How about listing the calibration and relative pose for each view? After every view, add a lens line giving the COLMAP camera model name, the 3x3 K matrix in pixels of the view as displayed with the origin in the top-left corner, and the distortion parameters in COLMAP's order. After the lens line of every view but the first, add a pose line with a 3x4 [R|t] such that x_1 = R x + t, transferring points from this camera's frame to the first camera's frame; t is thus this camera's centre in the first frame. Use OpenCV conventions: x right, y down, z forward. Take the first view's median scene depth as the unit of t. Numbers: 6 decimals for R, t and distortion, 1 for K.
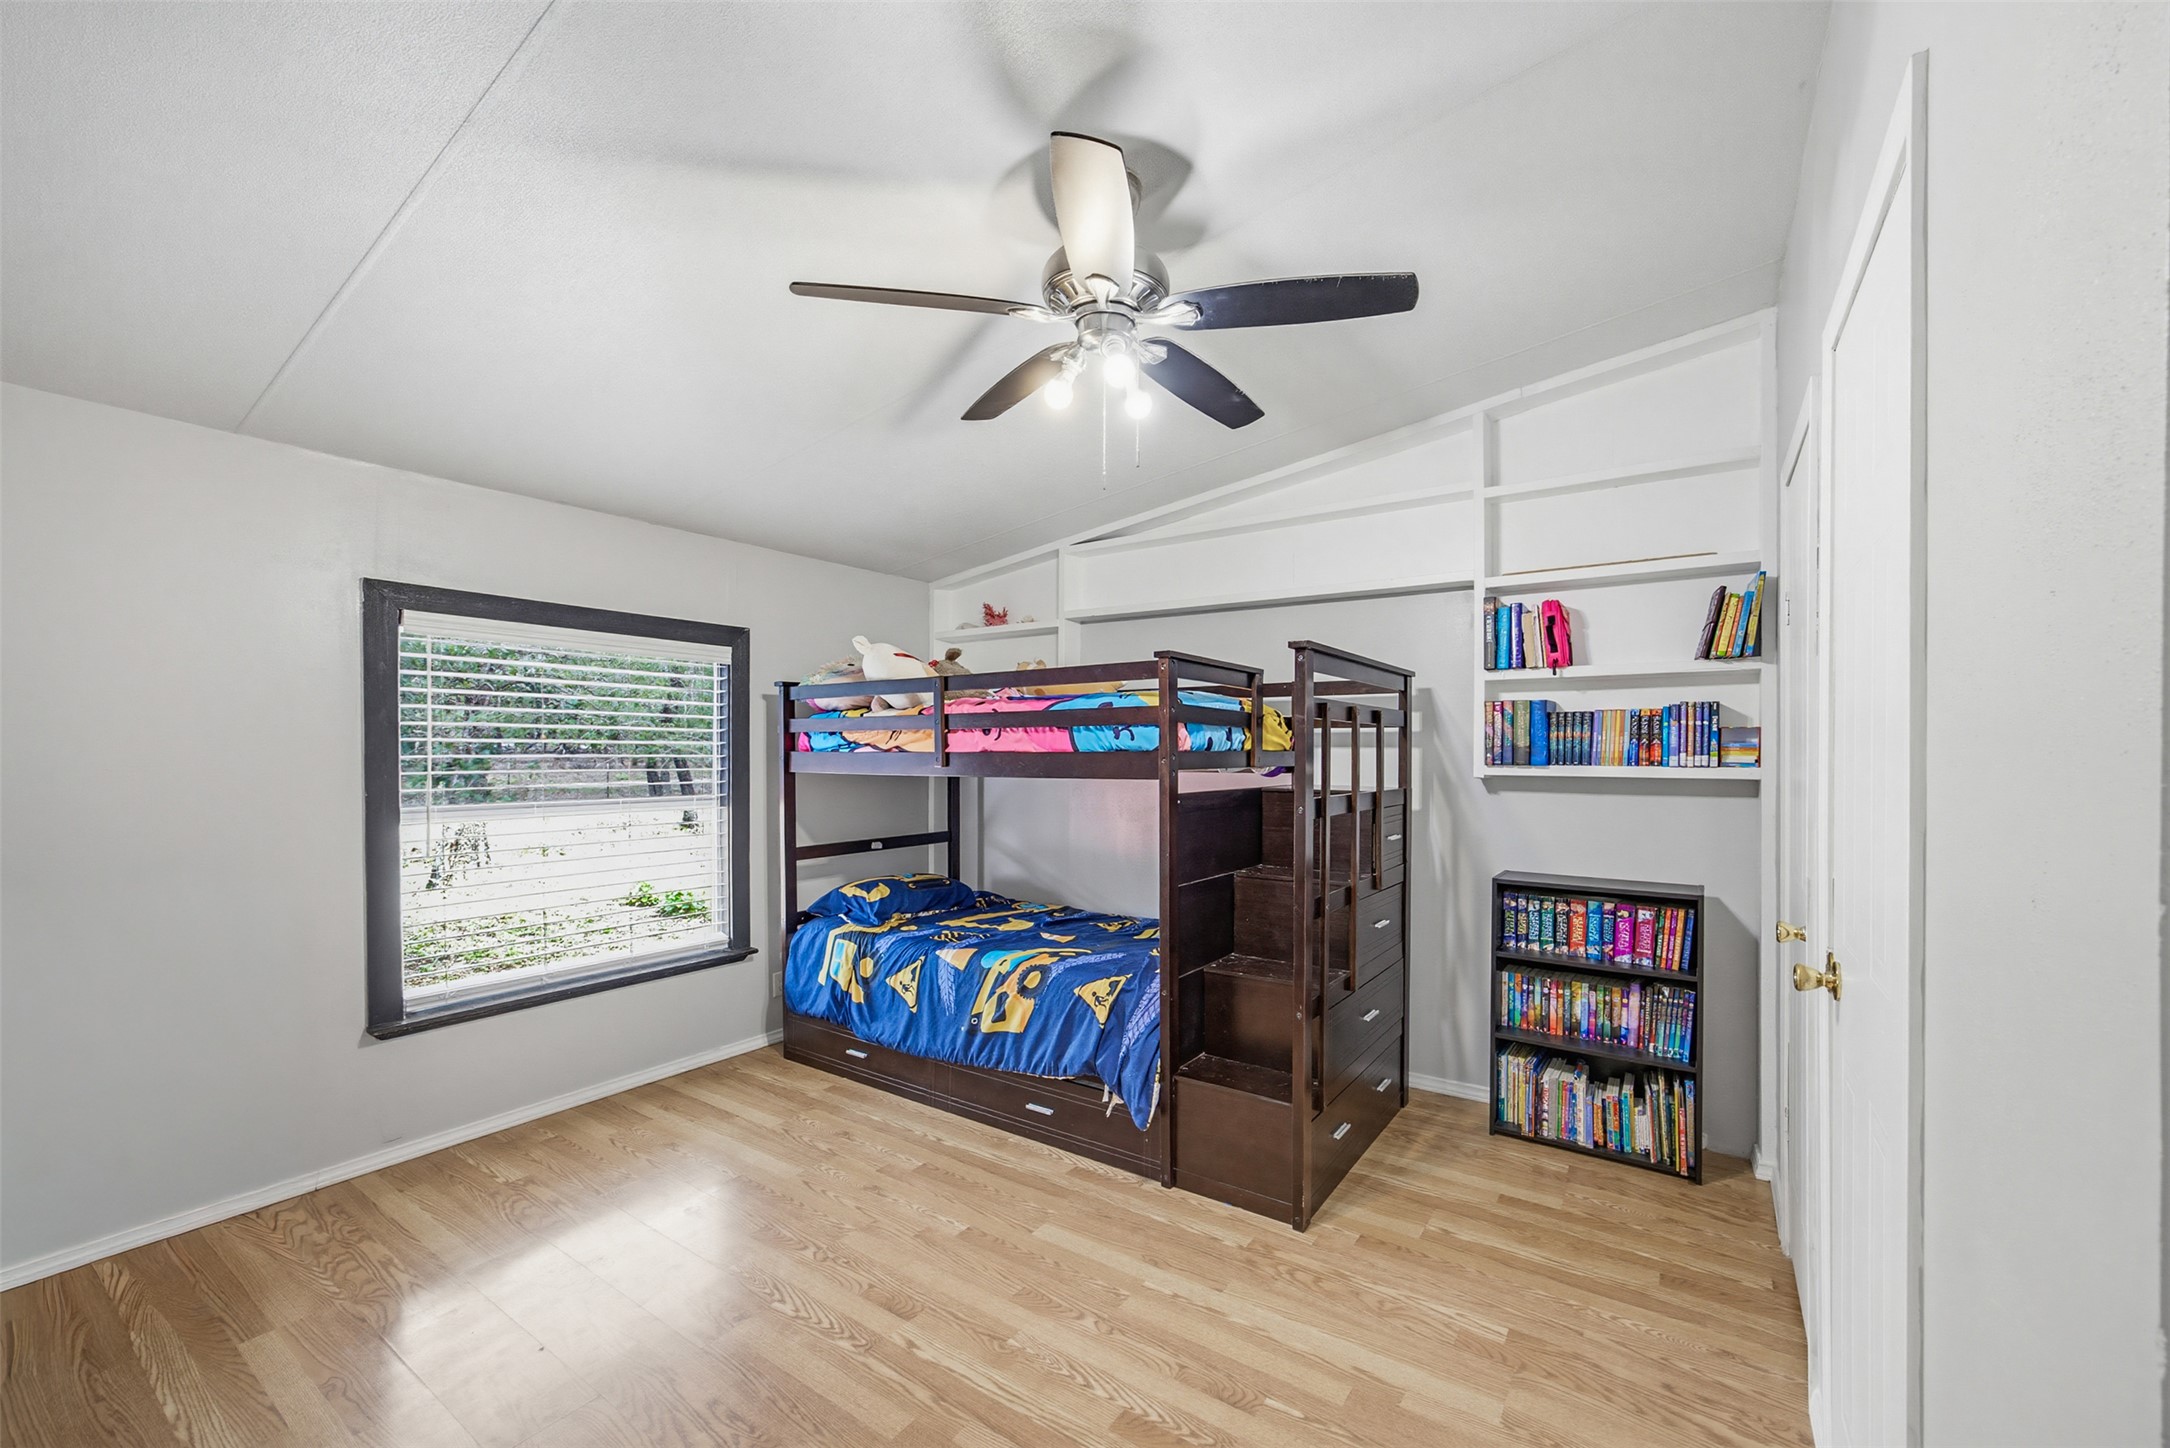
lens RADIAL K [[853.2, 0, 1112.8], [0, 853.2, 760.1], [0, 0, 1]] dist [-0.021572, 0.002256]
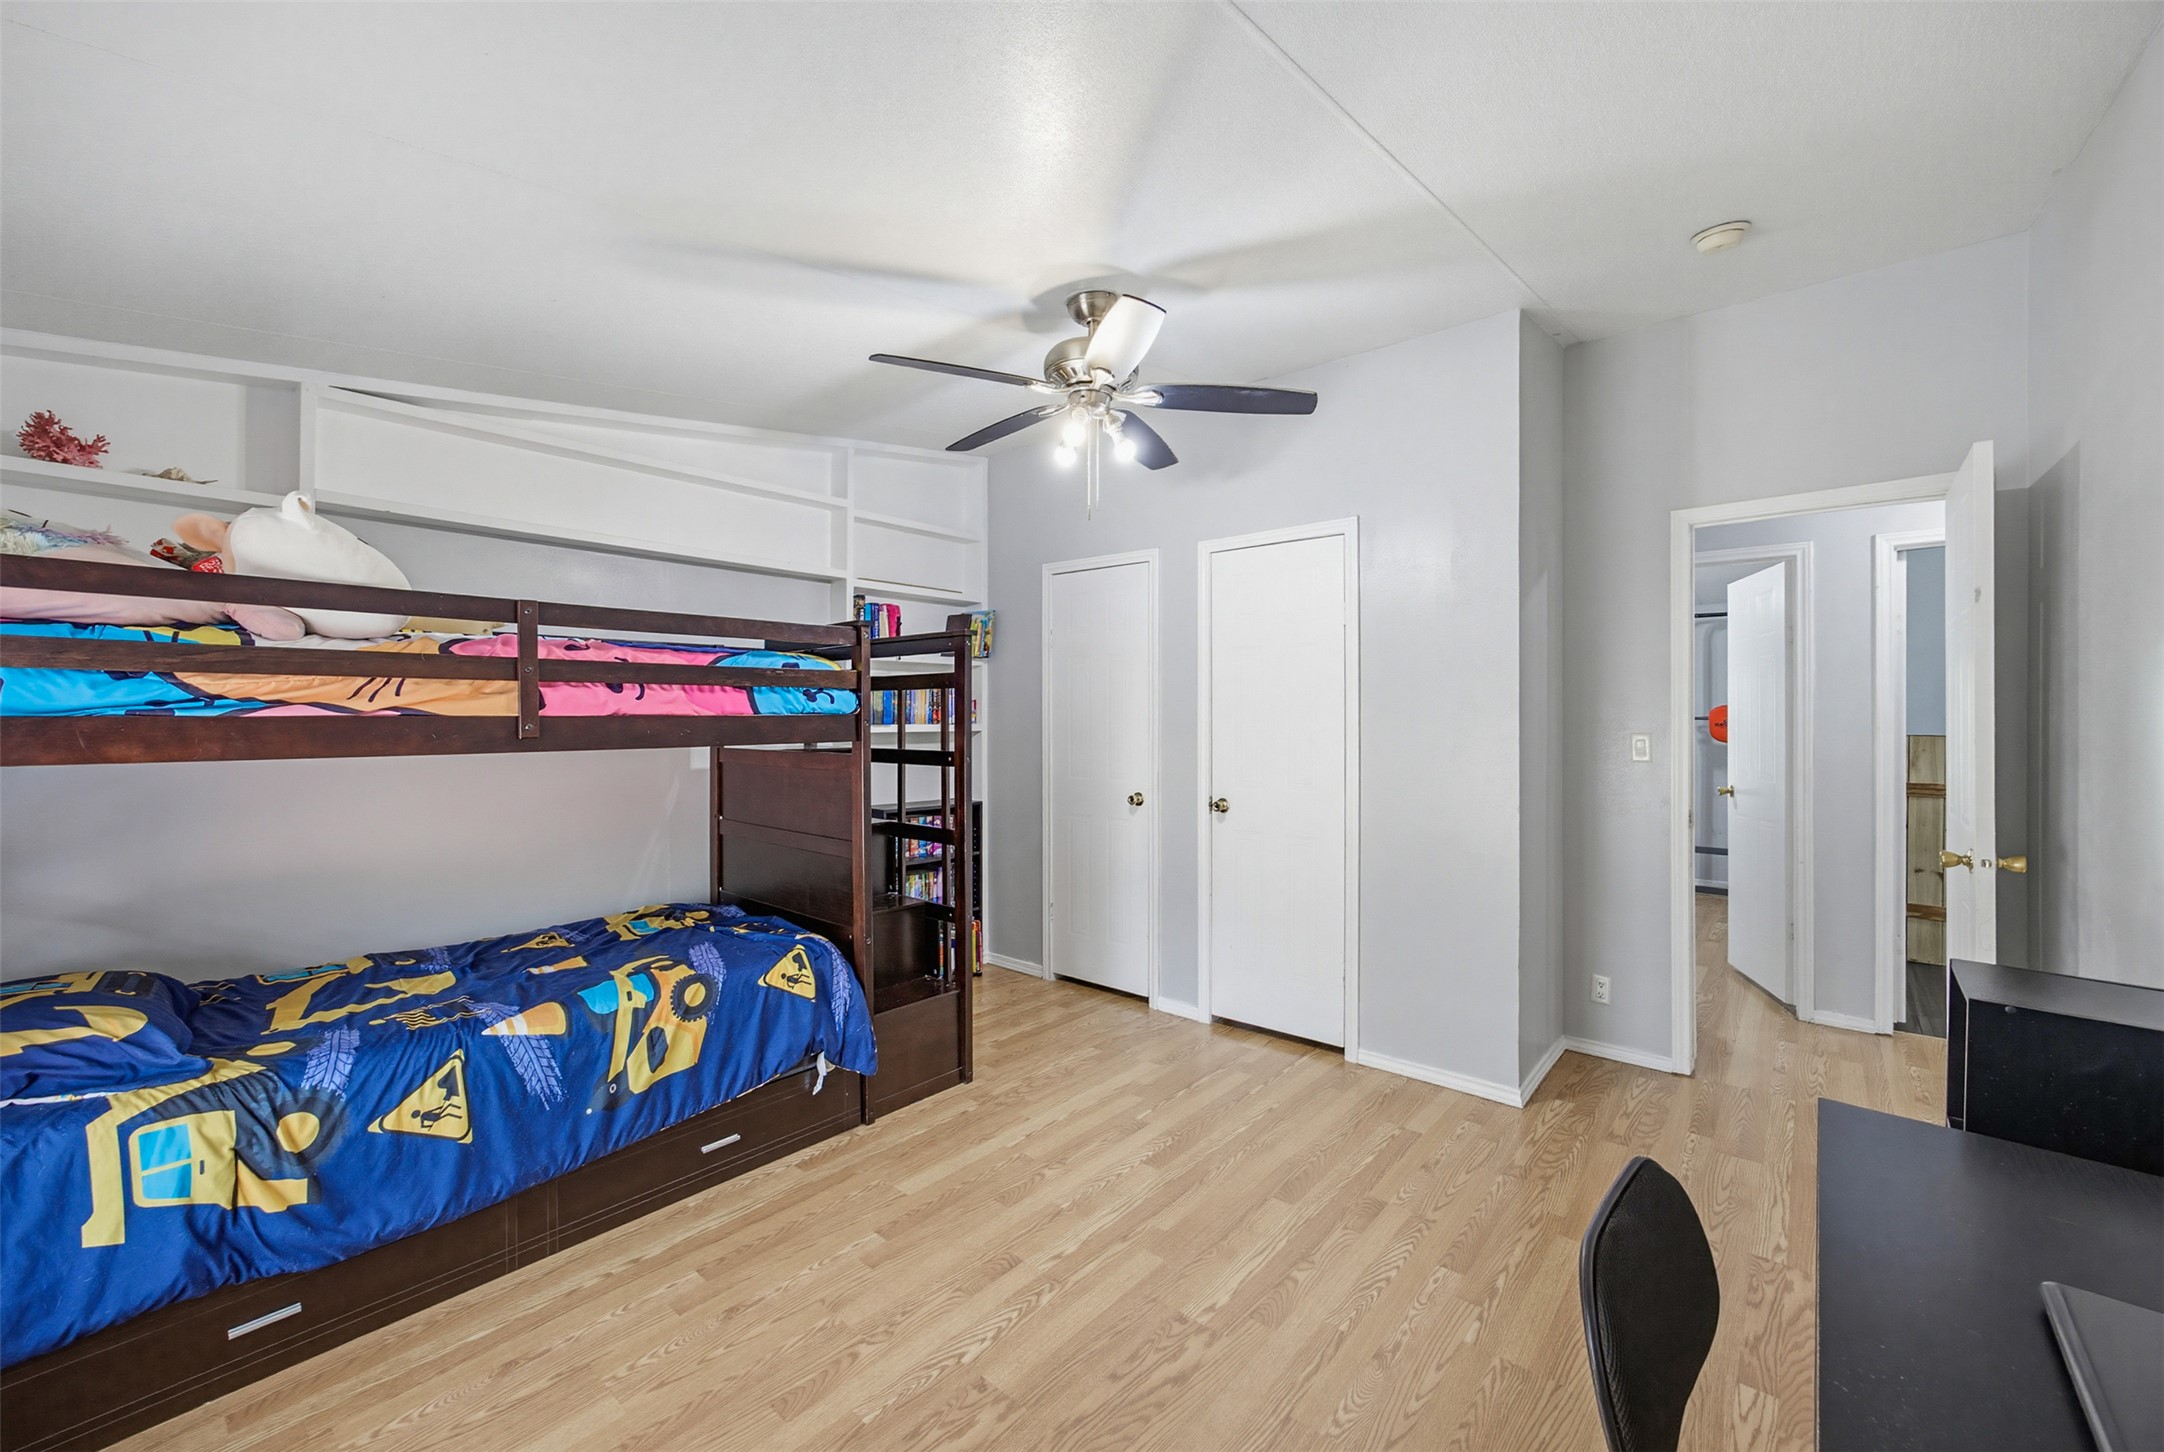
lens RADIAL K [[850.9, 0, 1093.3], [0, 850.9, 719.2], [0, 0, 1]] dist [-0.021572, 0.002256]
pose [[0.115556, -0.005013, 0.993288, -0.859788], [0.010158, 0.999941, 0.003865, -0.005107], [-0.993249, 0.009643, 0.115600, 0.535867]]
